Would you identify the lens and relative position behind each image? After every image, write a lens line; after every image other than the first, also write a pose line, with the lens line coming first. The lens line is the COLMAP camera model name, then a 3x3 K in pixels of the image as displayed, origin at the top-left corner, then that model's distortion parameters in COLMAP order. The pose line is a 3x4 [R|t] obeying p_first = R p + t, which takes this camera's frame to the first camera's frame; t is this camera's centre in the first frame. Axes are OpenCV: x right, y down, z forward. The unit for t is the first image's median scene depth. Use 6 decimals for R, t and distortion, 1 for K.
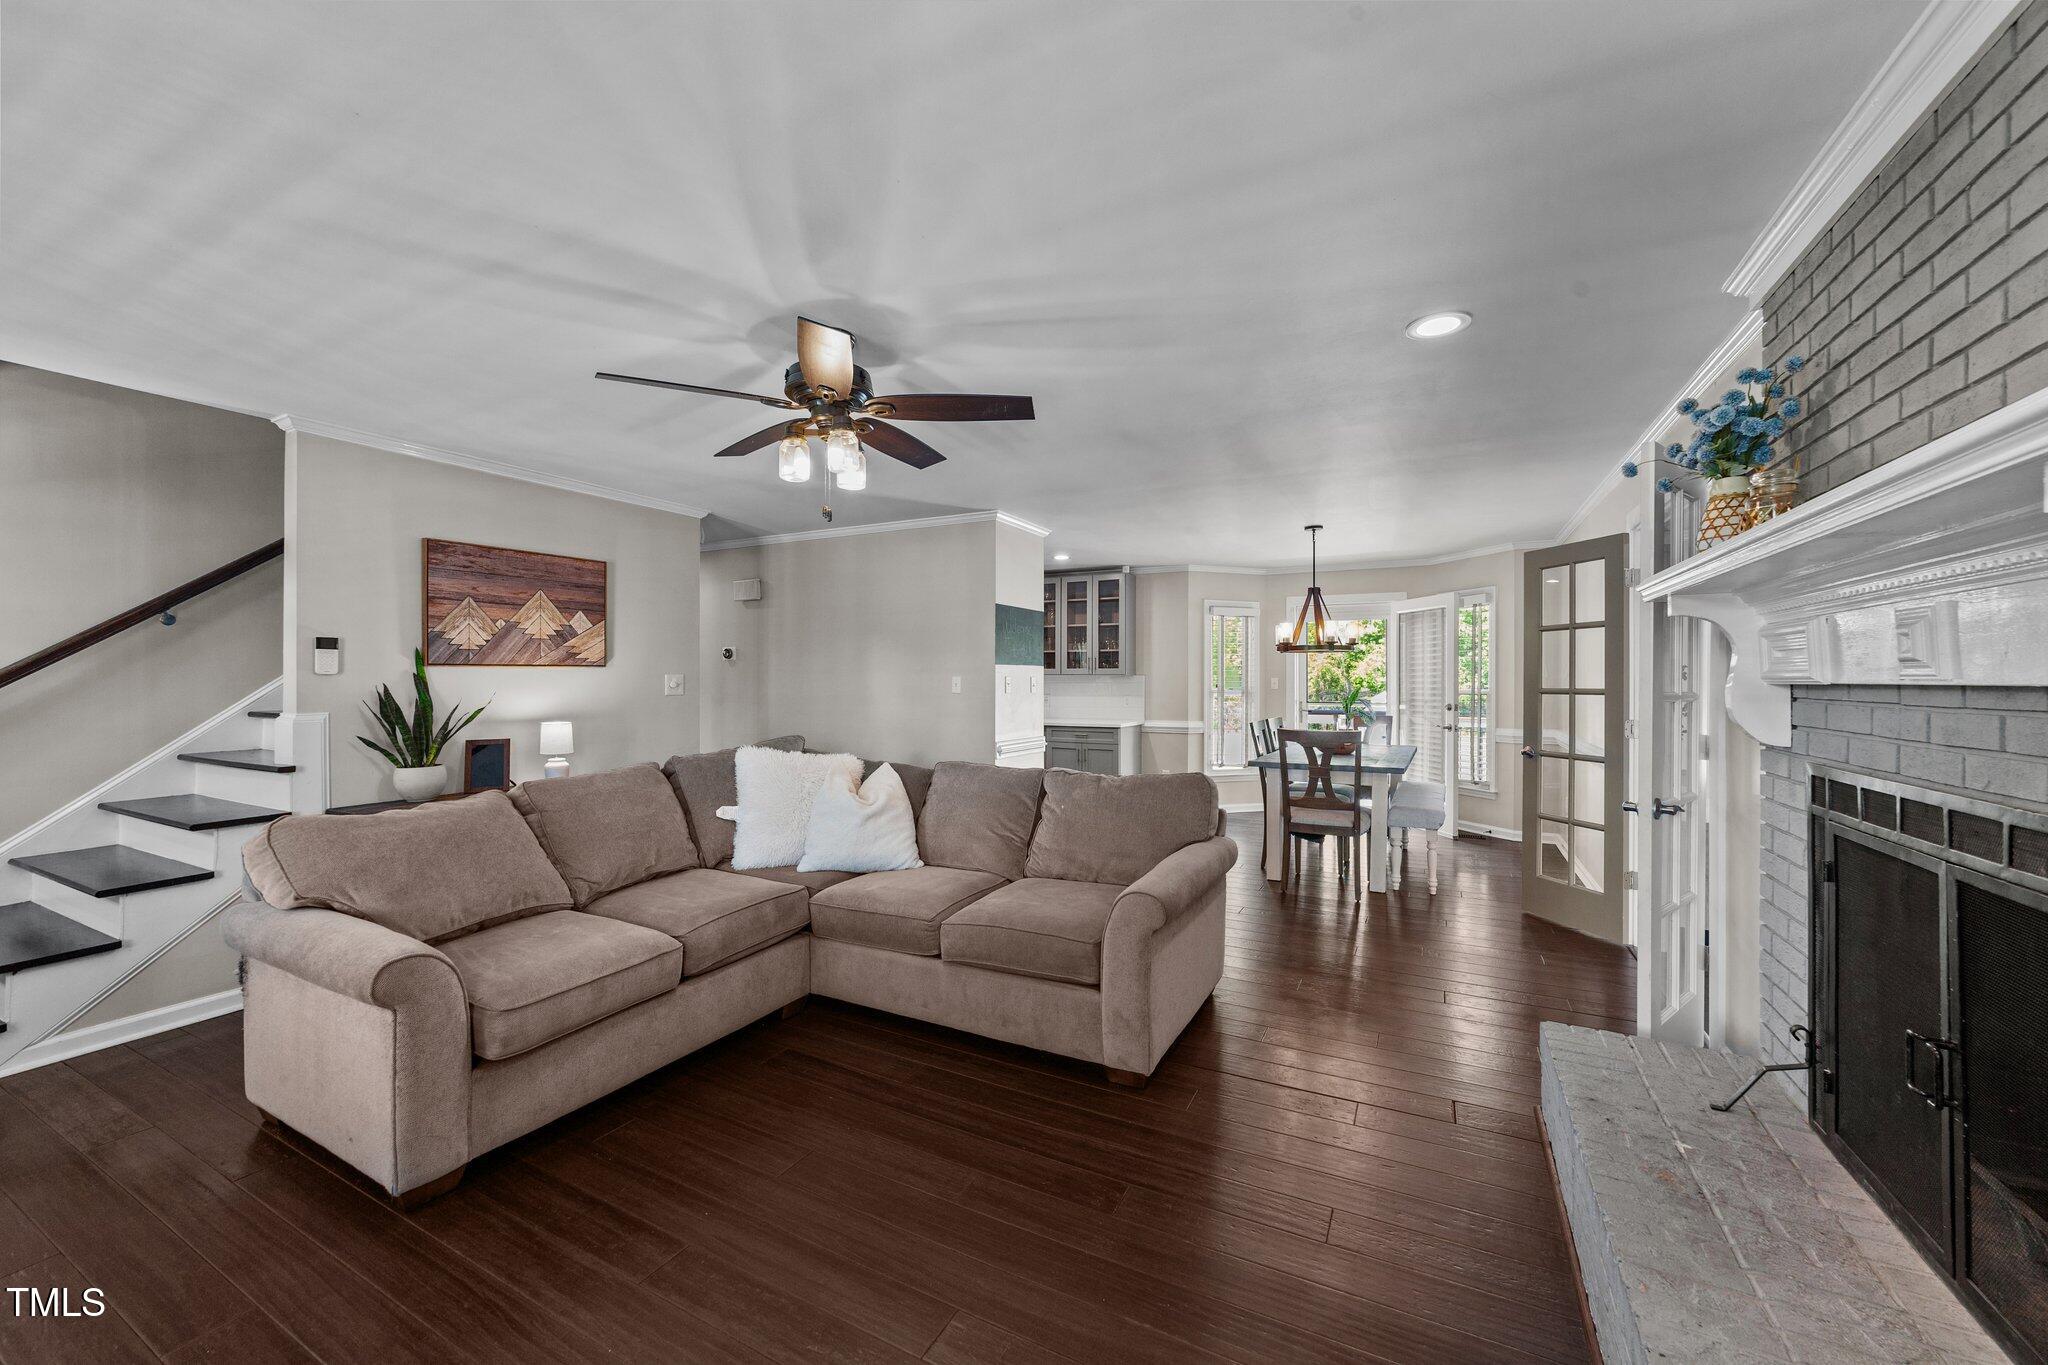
lens RADIAL K [[777.5, 0, 1028.4], [0, 777.5, 683.6], [0, 0, 1]] dist [-0.001276, -0.000009]
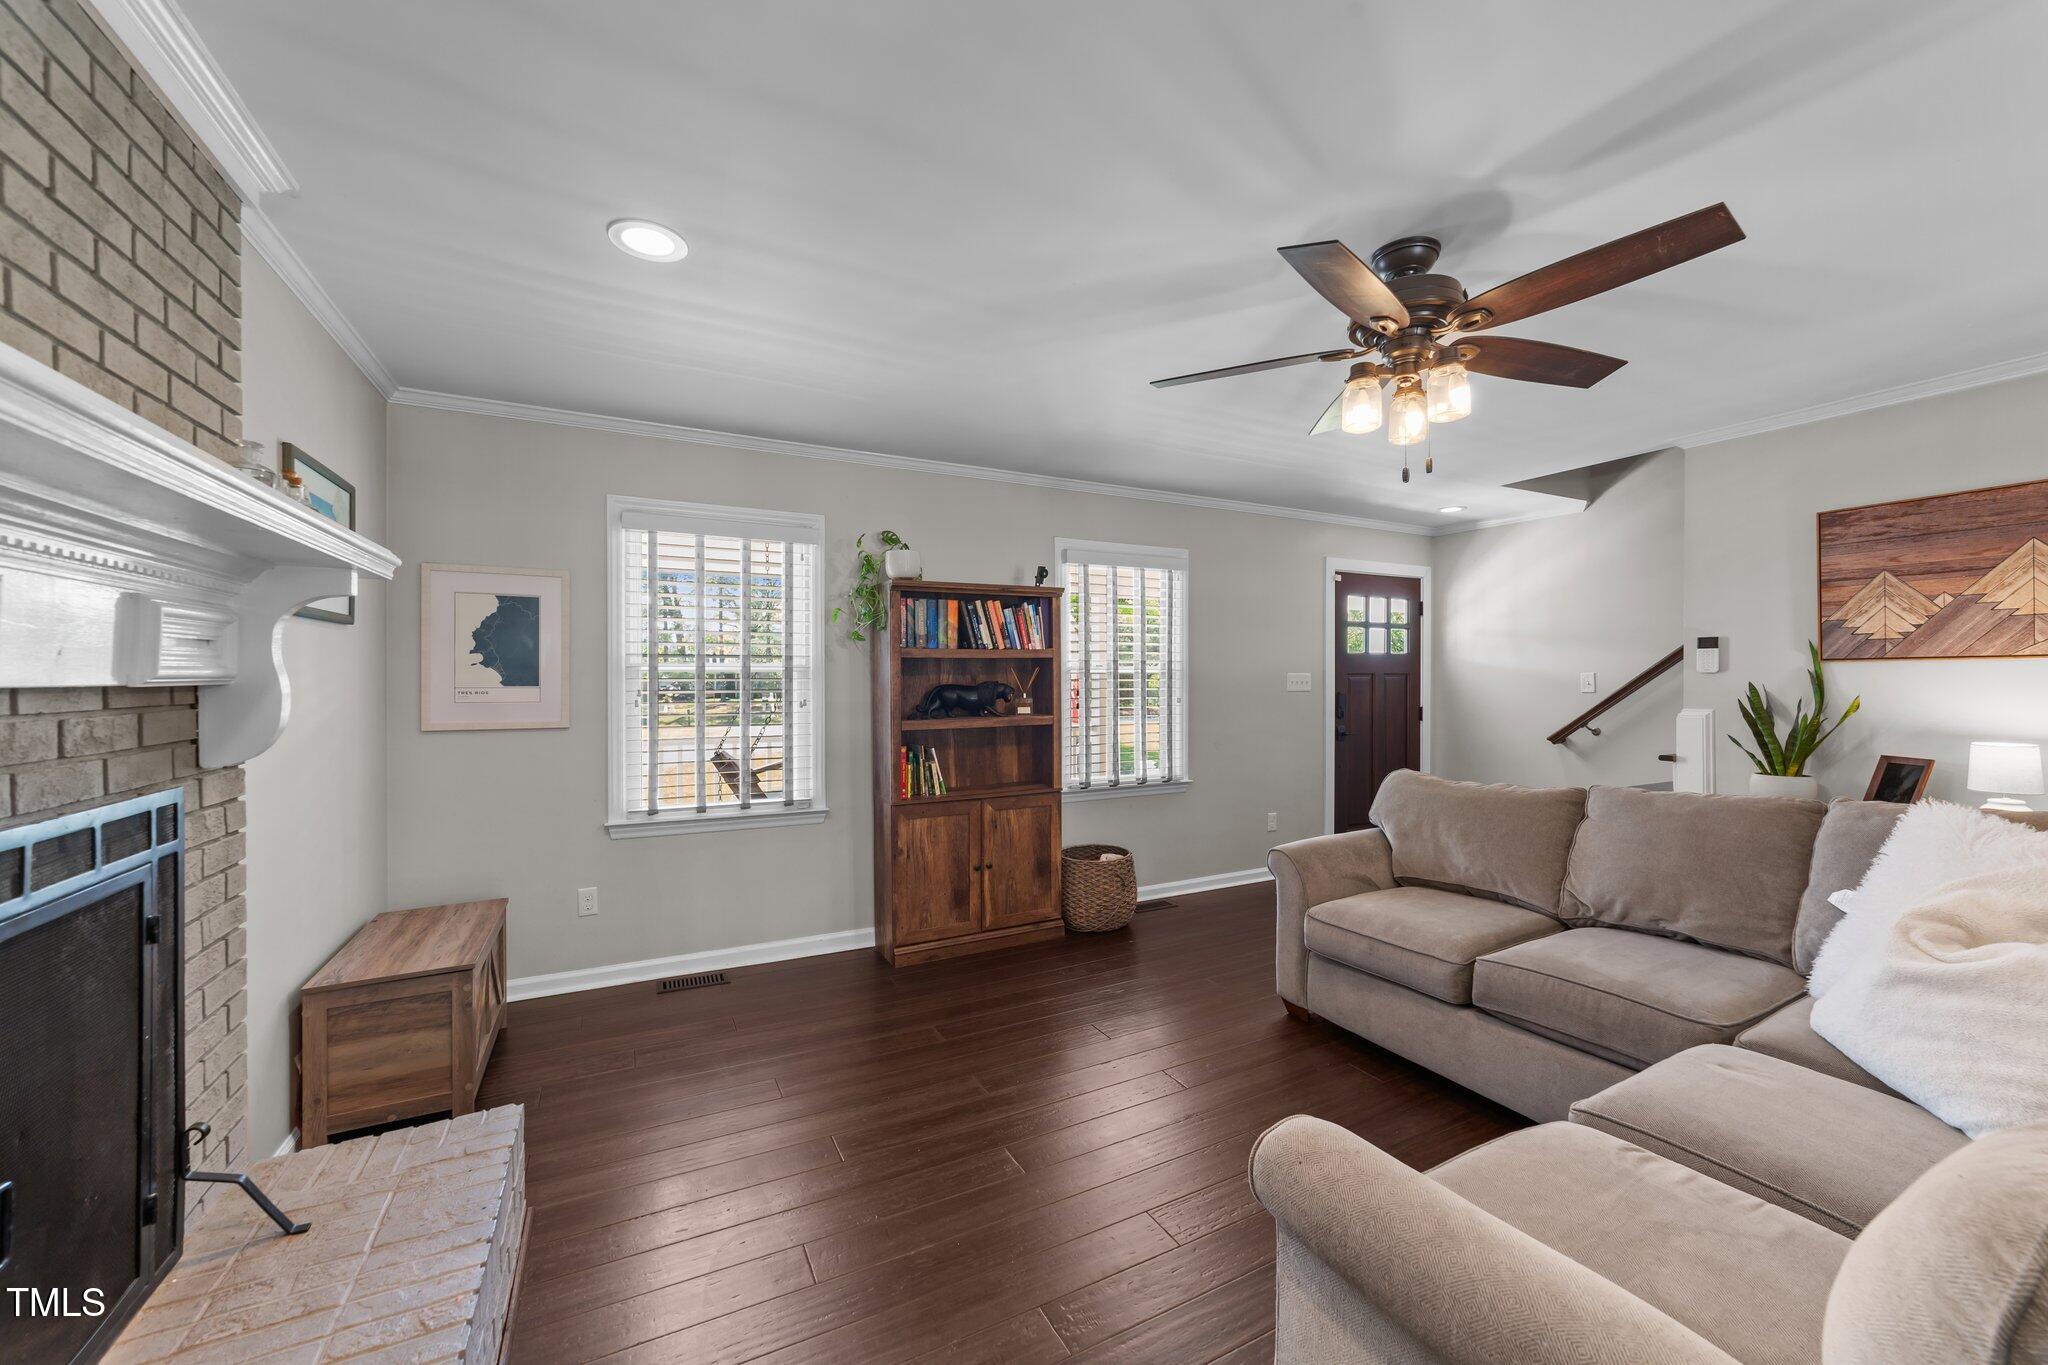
lens RADIAL K [[777.5, 0, 1029.2], [0, 777.5, 675.9], [0, 0, 1]] dist [-0.001276, -0.000009]
pose [[-0.574635, -0.001611, -0.818408, 0.418613], [-0.004377, 0.999990, 0.001105, -0.004408], [0.818398, 0.004217, -0.574636, 0.766598]]
